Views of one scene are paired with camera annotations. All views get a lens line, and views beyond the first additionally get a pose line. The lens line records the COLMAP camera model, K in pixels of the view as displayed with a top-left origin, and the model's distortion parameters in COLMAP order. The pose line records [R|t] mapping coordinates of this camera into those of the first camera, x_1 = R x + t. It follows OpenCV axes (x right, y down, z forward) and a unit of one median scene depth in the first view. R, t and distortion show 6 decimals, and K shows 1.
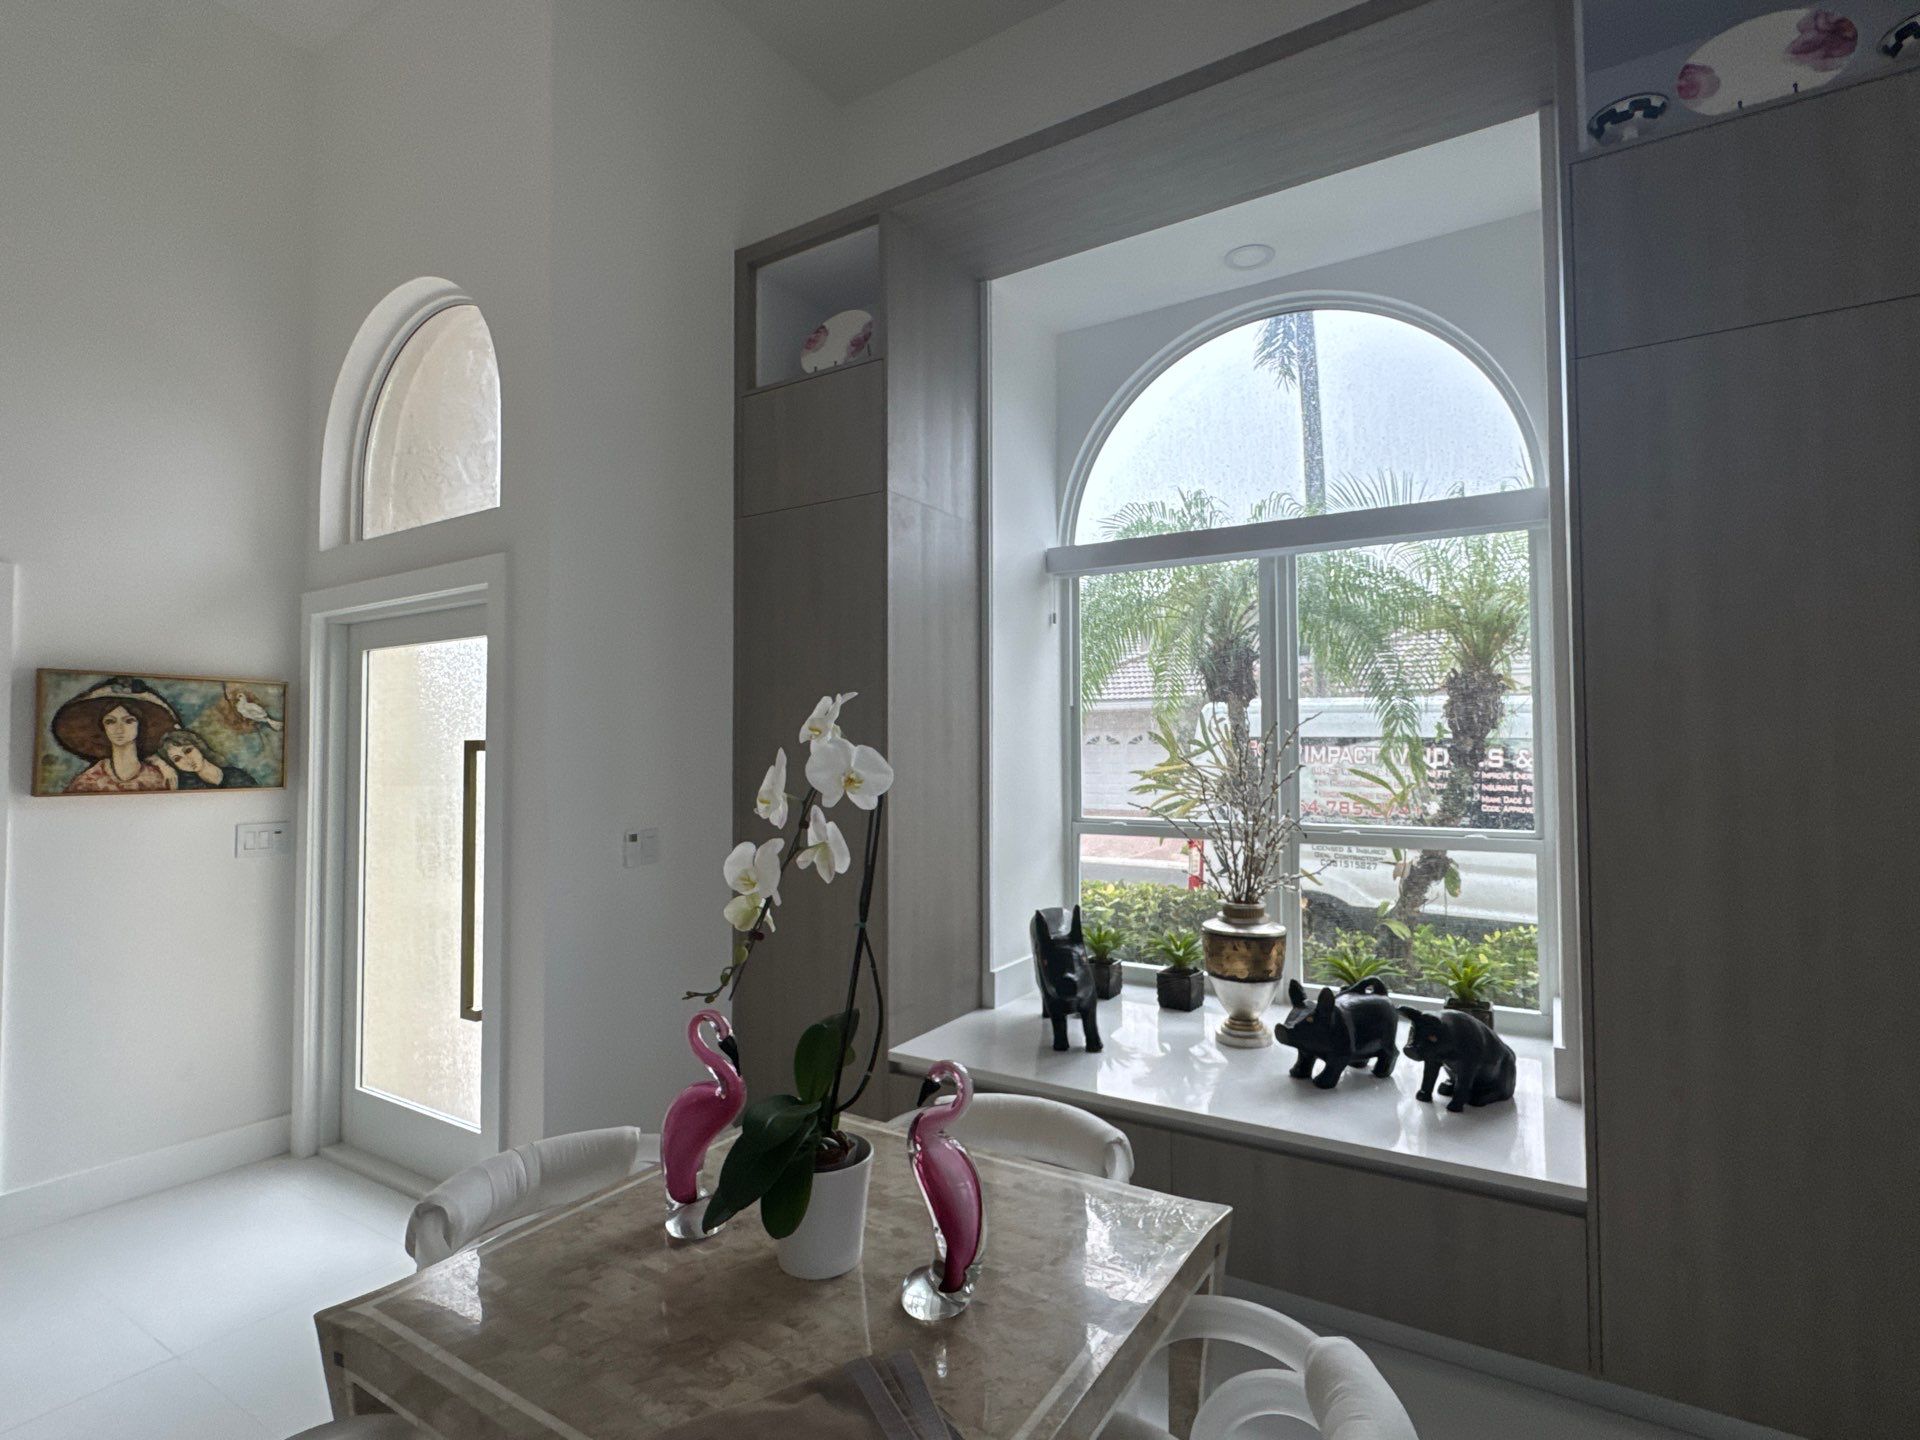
lens RADIAL K [[950.5, 0, 956.4], [0, 950.5, 716.3], [0, 0, 1]] dist [-0.001817, -0.005467]
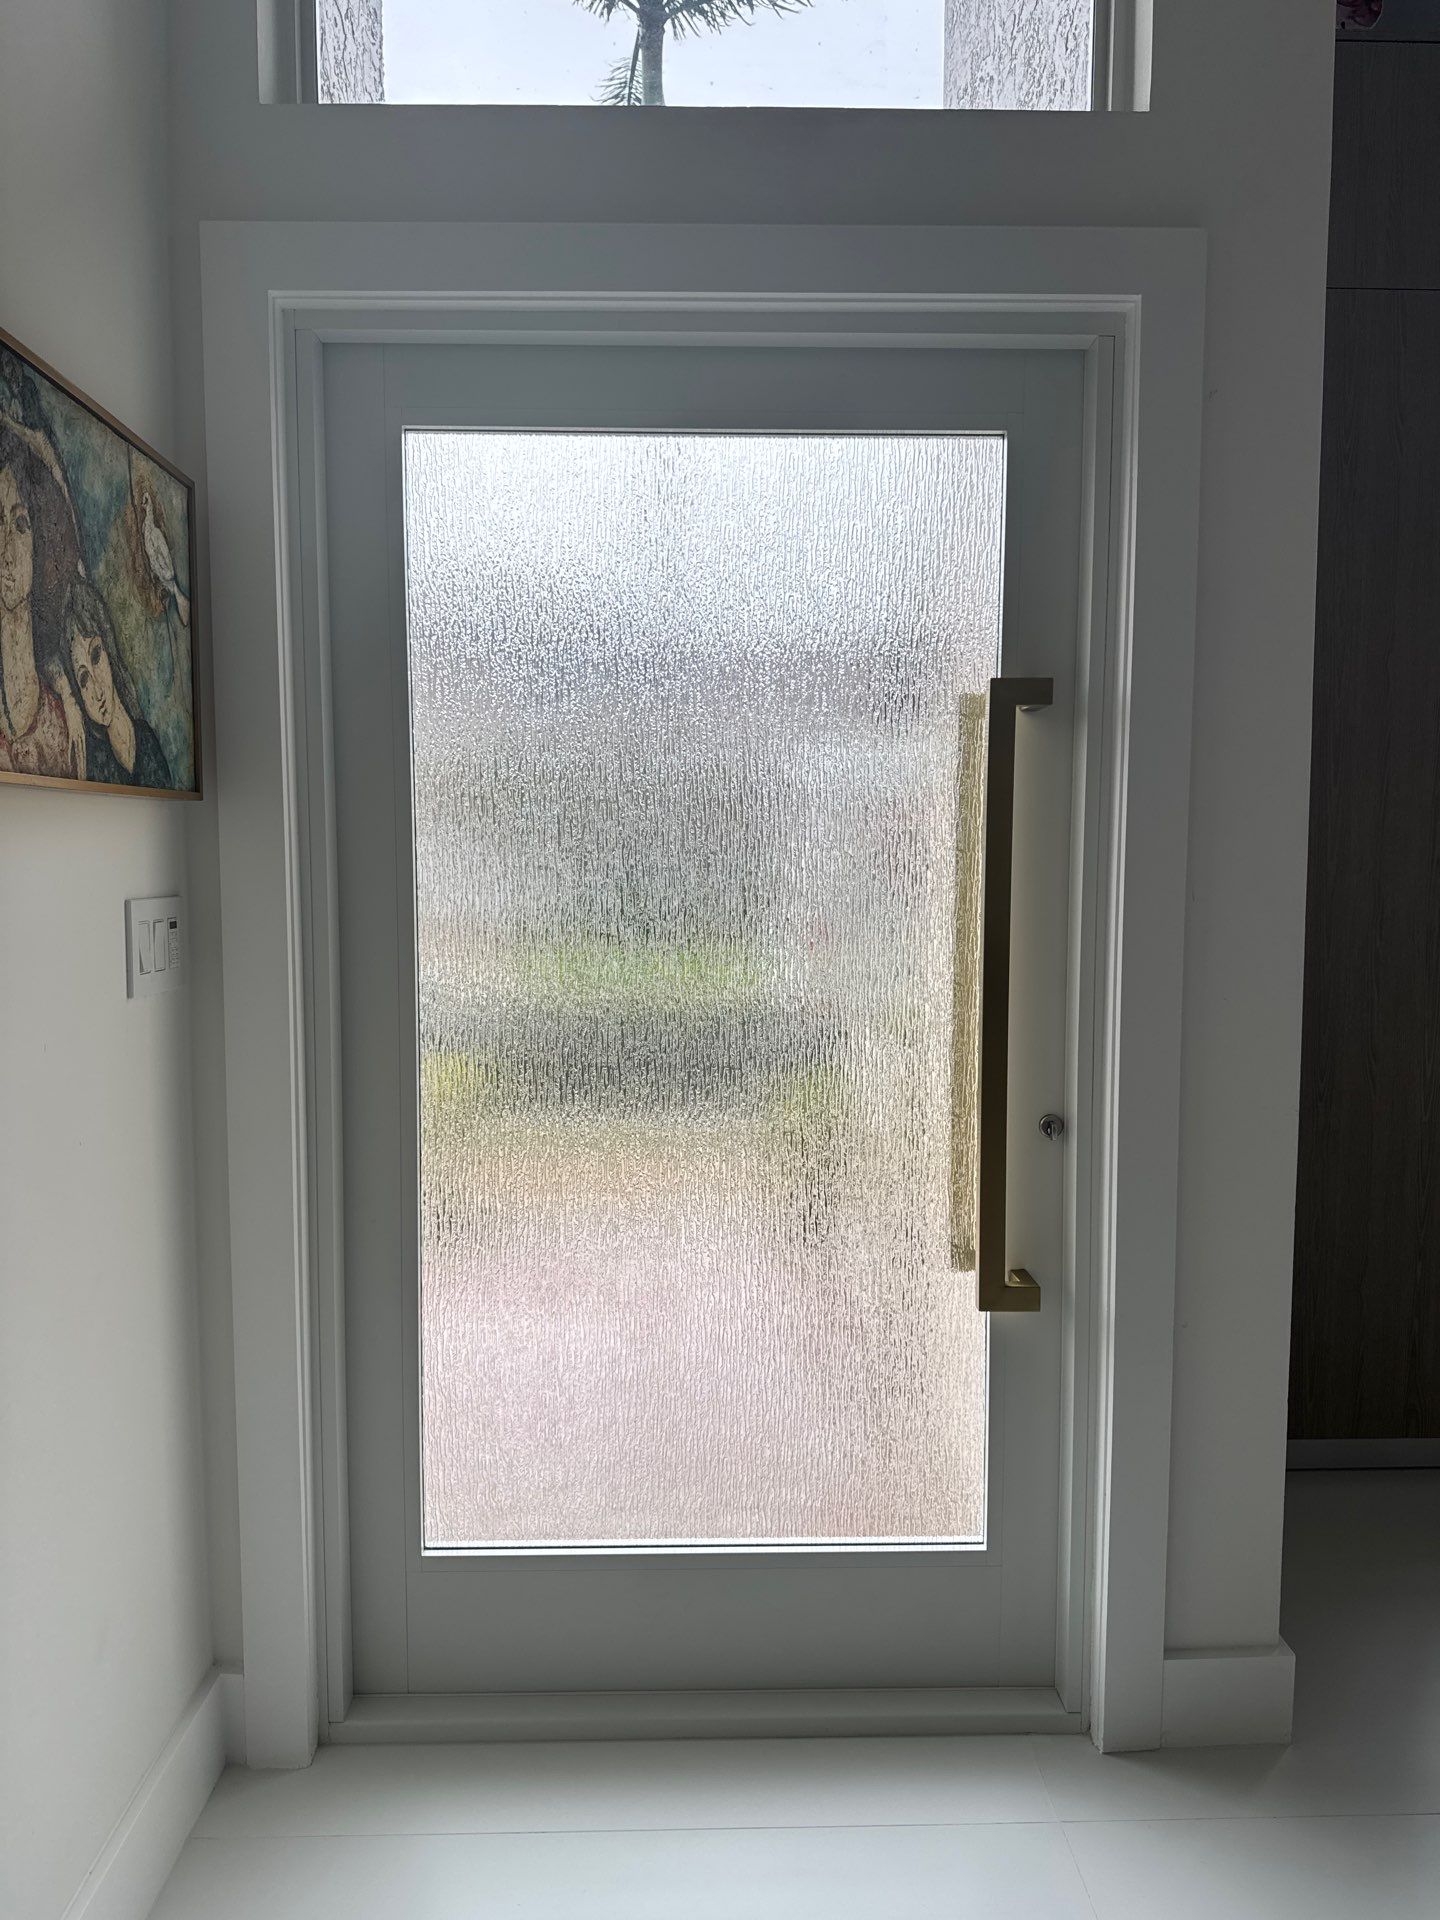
lens RADIAL K [[1356.8, 0, 728.8], [0, 1356.8, 960.0], [0, 0, 1]] dist [0.104551, -0.164317]
pose [[0.833999, -0.039207, 0.550371, -0.873843], [-0.028557, 0.993068, 0.114018, 0.076375], [-0.551026, -0.110808, 0.827098, 0.496398]]
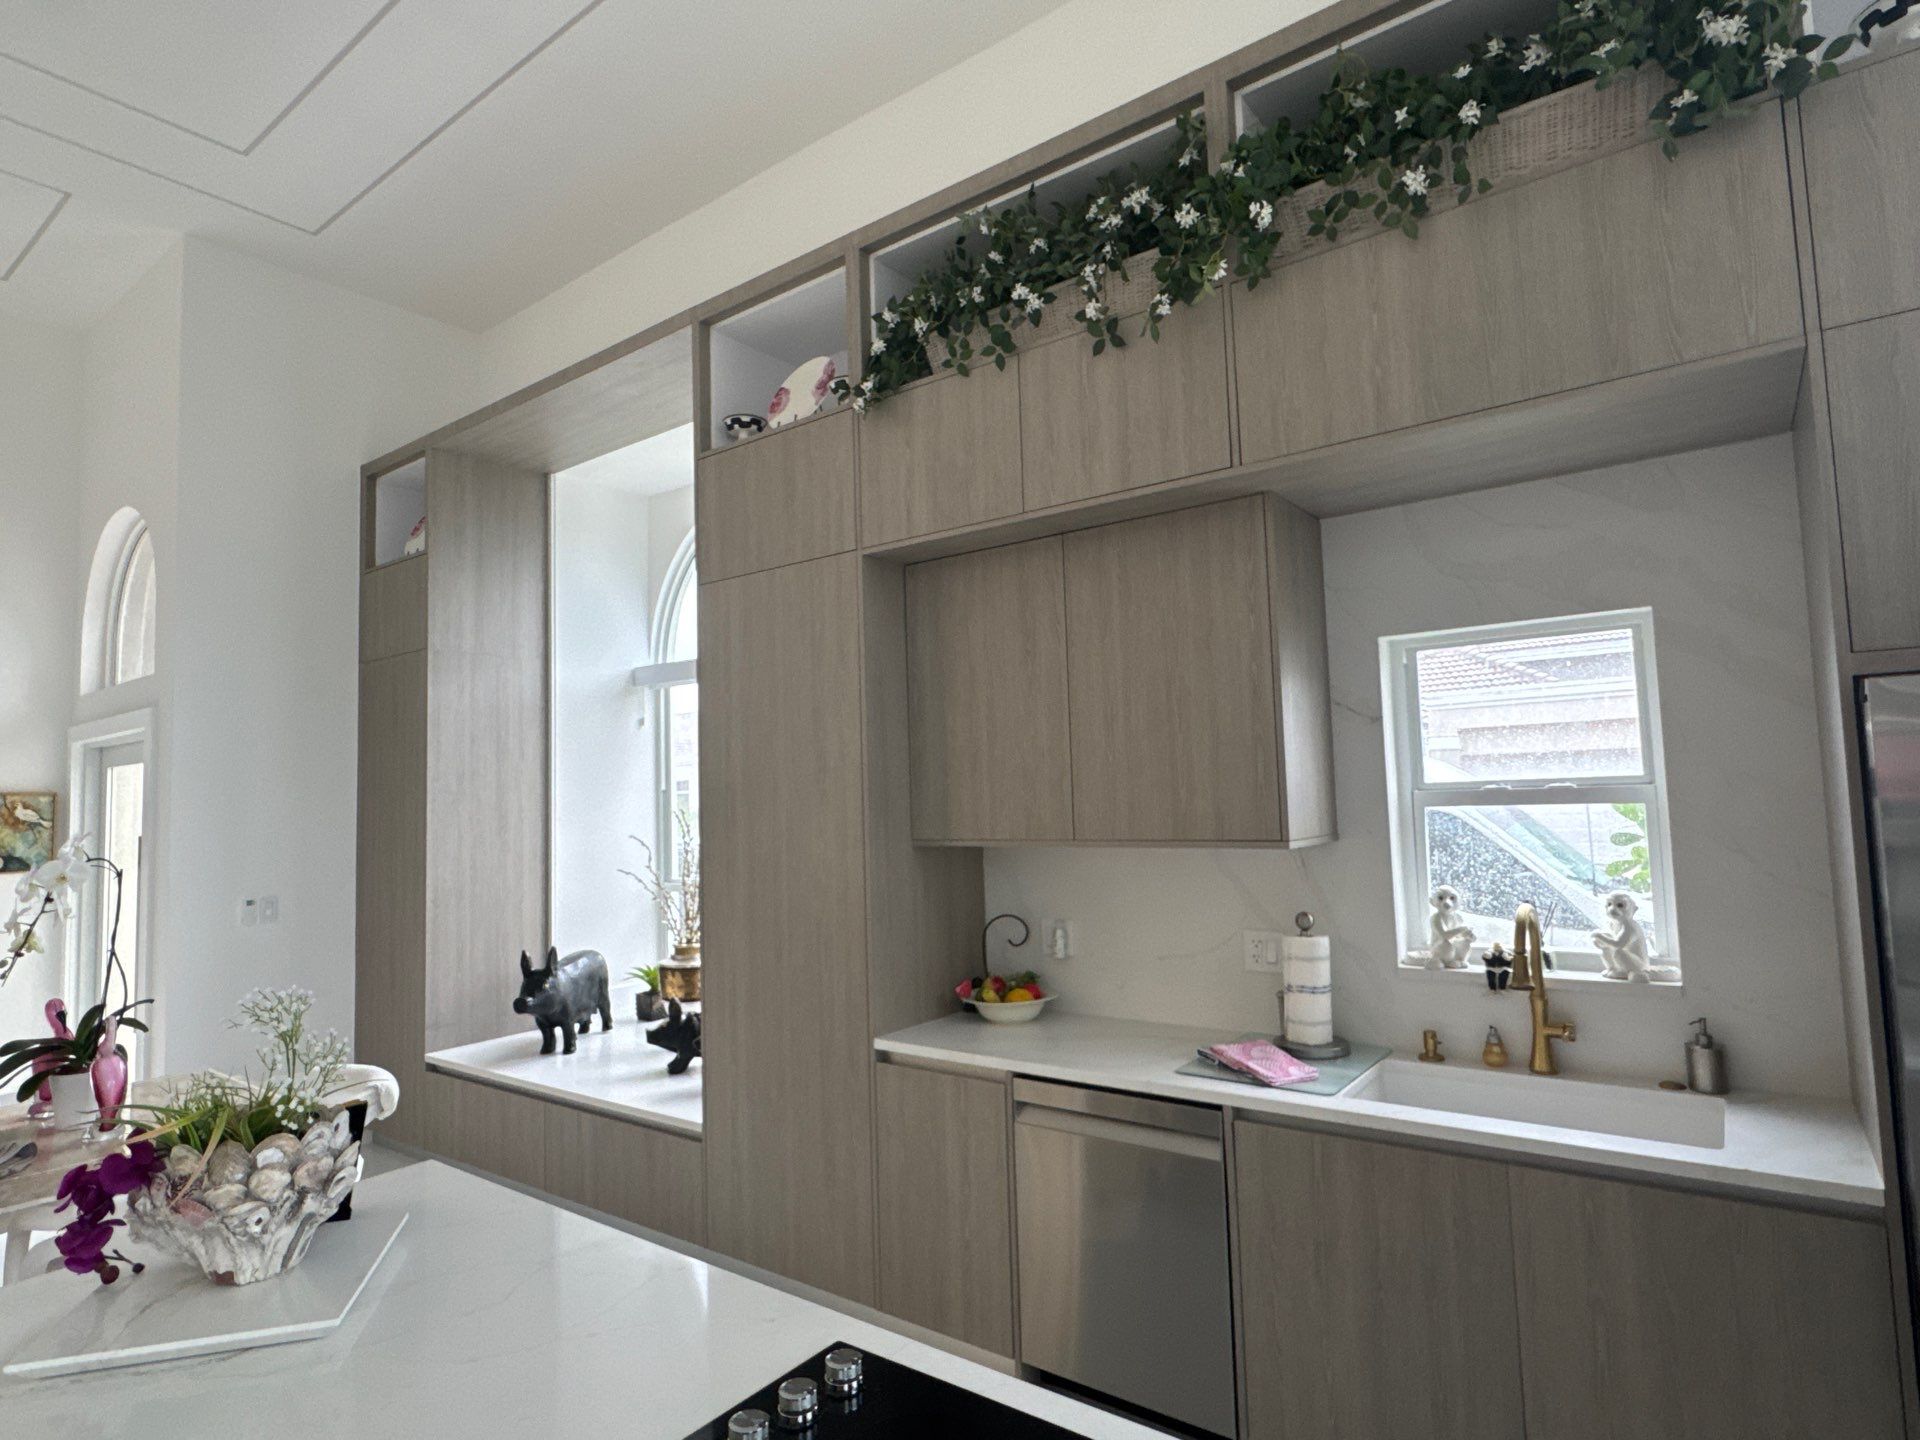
lens RADIAL K [[1053.7, 0, 941.5], [0, 1053.7, 722.6], [0, 0, 1]] dist [0.001238, 0.000056]
pose [[0.995388, -0.031606, -0.090570, 0.756061], [0.028423, 0.998940, -0.036220, -0.048423], [0.091619, 0.033478, 0.995231, -0.431162]]
